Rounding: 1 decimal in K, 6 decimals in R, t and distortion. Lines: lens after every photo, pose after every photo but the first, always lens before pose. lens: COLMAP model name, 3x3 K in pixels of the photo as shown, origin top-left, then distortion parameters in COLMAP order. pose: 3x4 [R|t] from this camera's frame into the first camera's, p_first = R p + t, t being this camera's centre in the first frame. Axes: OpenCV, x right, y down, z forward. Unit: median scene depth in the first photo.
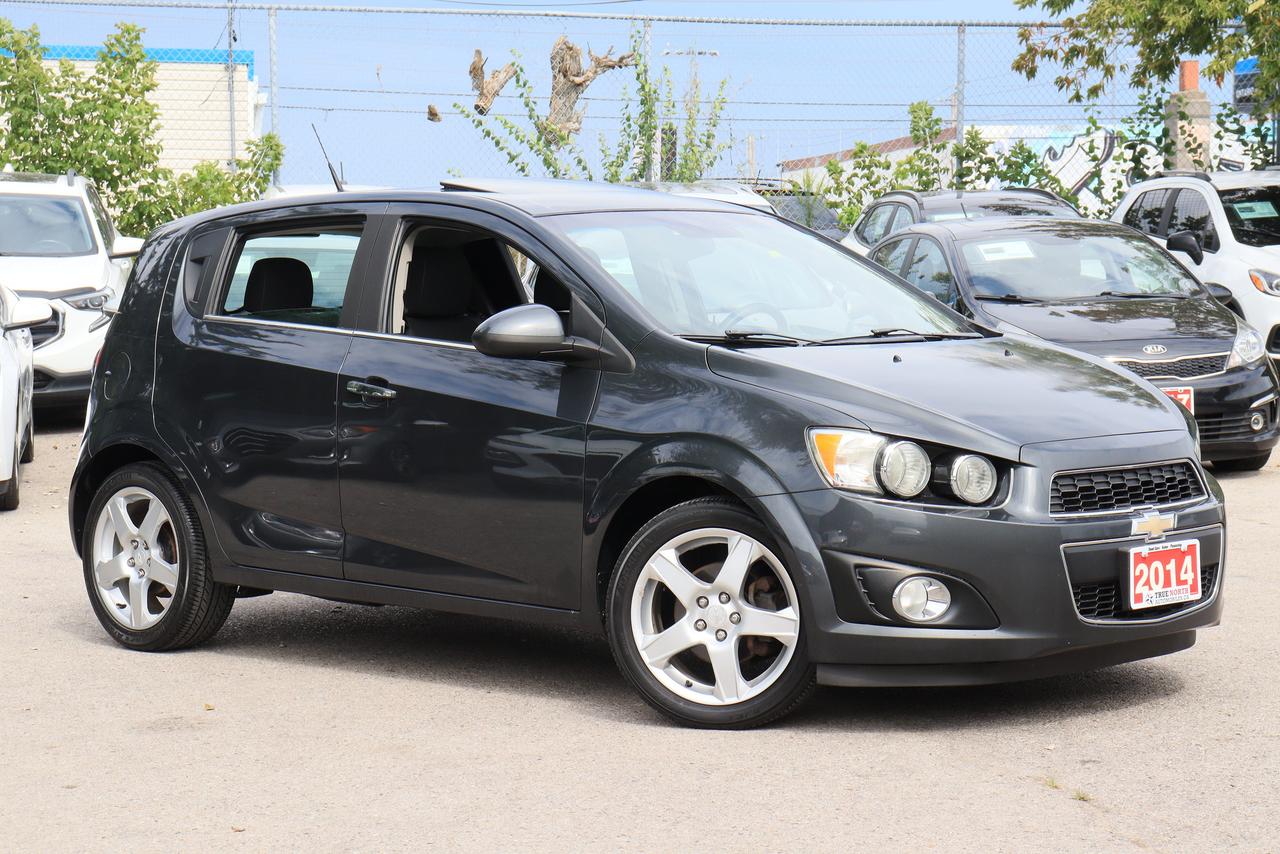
lens RADIAL K [[2824.3, 0, 638.9], [0, 2824.3, 432.0], [0, 0, 1]] dist [0.384045, 0.000000]
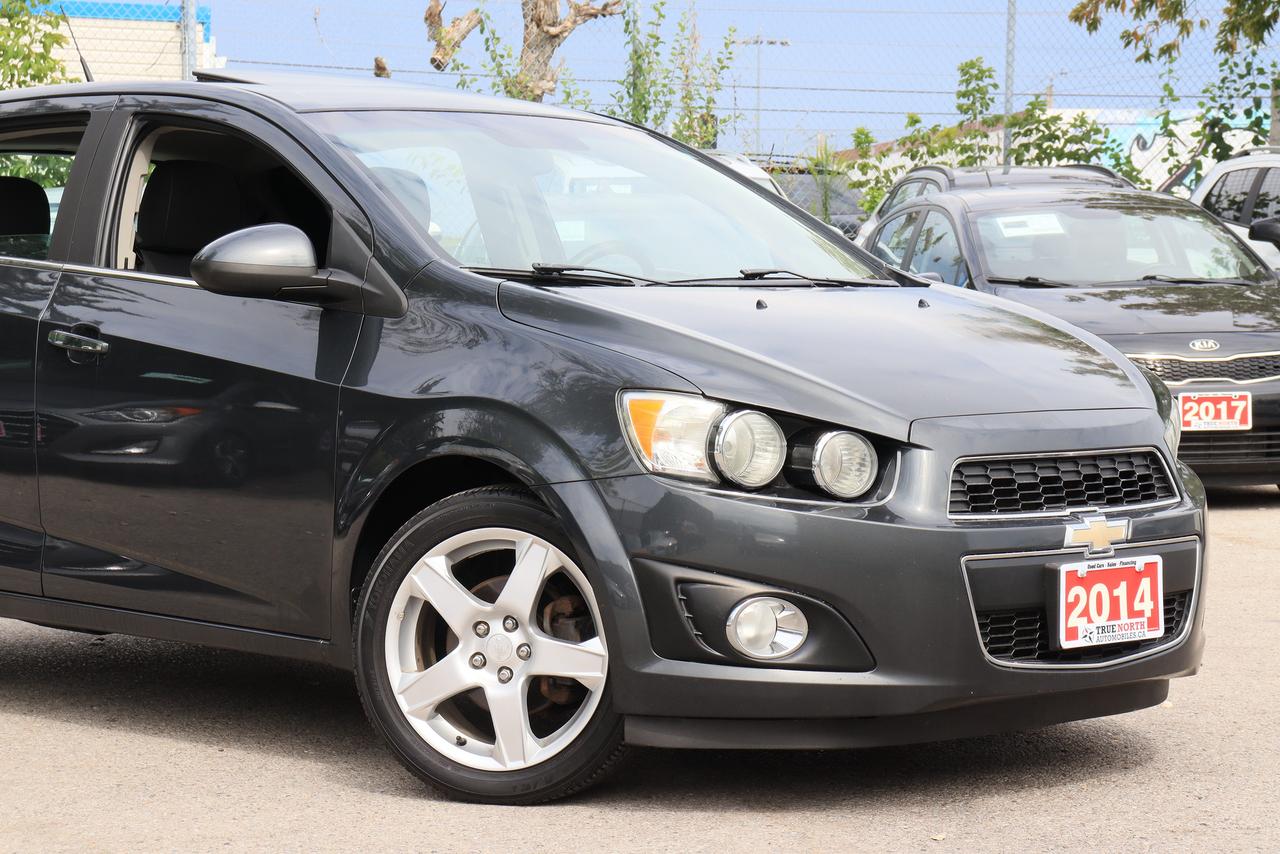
lens RADIAL K [[3142.8, 0, 634.3], [0, 3142.8, 427.2], [0, 0, 1]] dist [0.432294, 0.000000]
pose [[0.999526, 0.017697, -0.025183, 0.081087], [-0.018054, 0.999739, -0.014029, 0.018595], [0.024928, 0.014477, 0.999584, 0.185480]]
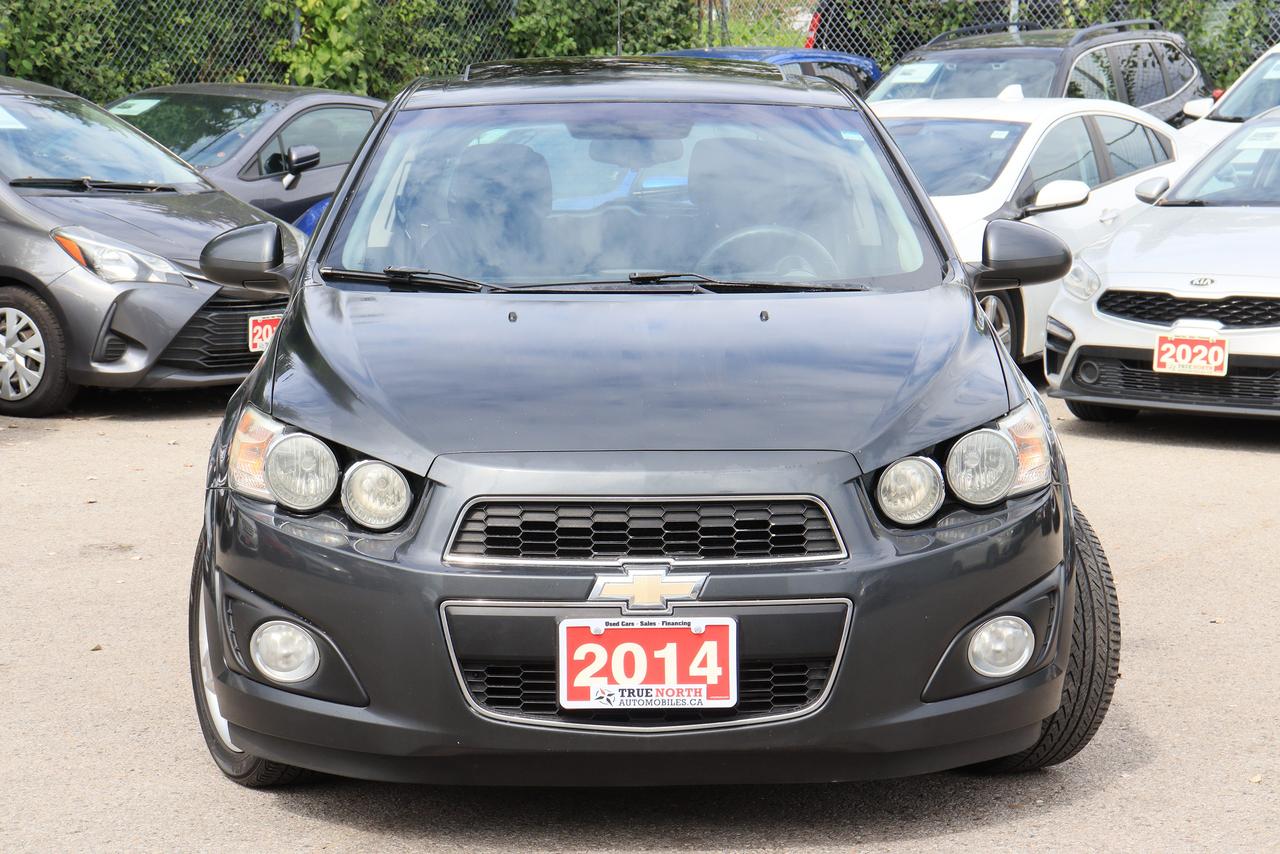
lens RADIAL K [[2824.3, 0, 641.4], [0, 2824.3, 427.3], [0, 0, 1]] dist [0.384045, 0.000000]
pose [[0.705538, 0.088933, -0.703069, 0.639548], [-0.050166, 0.995873, 0.075629, -0.055336], [0.706894, -0.018089, 0.707088, 0.524544]]
